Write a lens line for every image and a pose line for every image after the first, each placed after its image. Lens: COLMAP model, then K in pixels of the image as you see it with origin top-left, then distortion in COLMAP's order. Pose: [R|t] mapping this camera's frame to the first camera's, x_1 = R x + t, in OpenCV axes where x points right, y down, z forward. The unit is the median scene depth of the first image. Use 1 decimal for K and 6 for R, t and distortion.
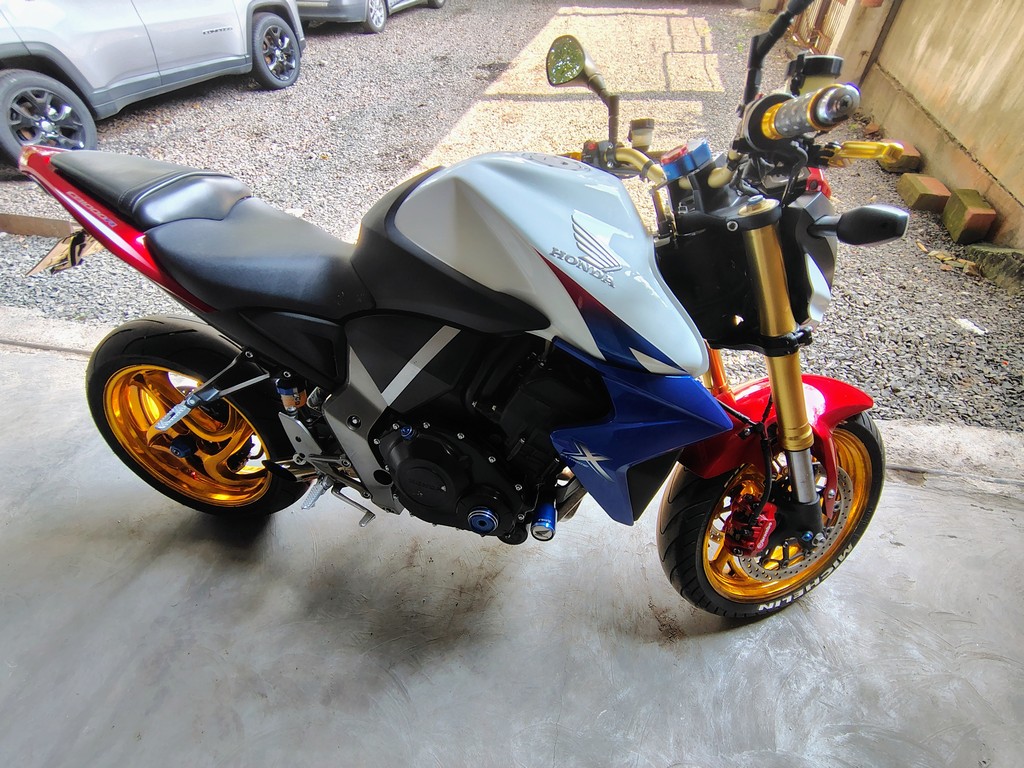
lens RADIAL K [[489.2, 0, 504.6], [0, 489.2, 385.8], [0, 0, 1]] dist [-0.019397, 0.012528]
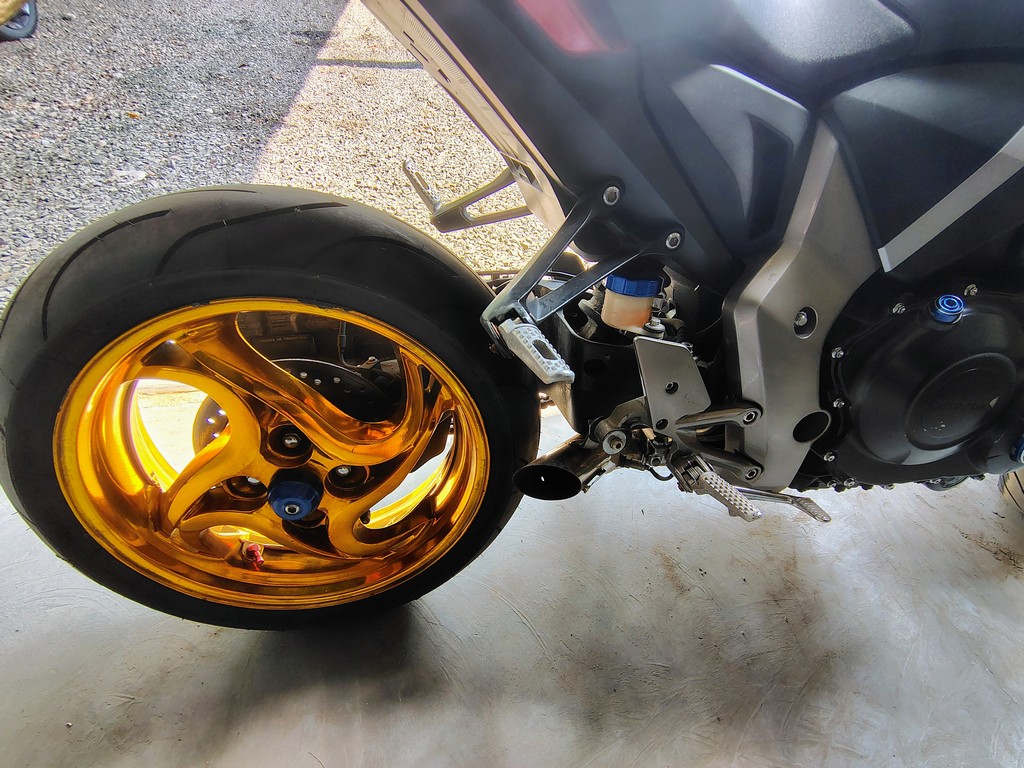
lens RADIAL K [[489.2, 0, 504.6], [0, 489.2, 385.8], [0, 0, 1]] dist [-0.019397, 0.012528]
pose [[0.919045, -0.187166, 0.346878, -0.611718], [0.193415, 0.980972, 0.016857, 0.055602], [-0.343433, 0.051599, 0.937759, 0.502846]]
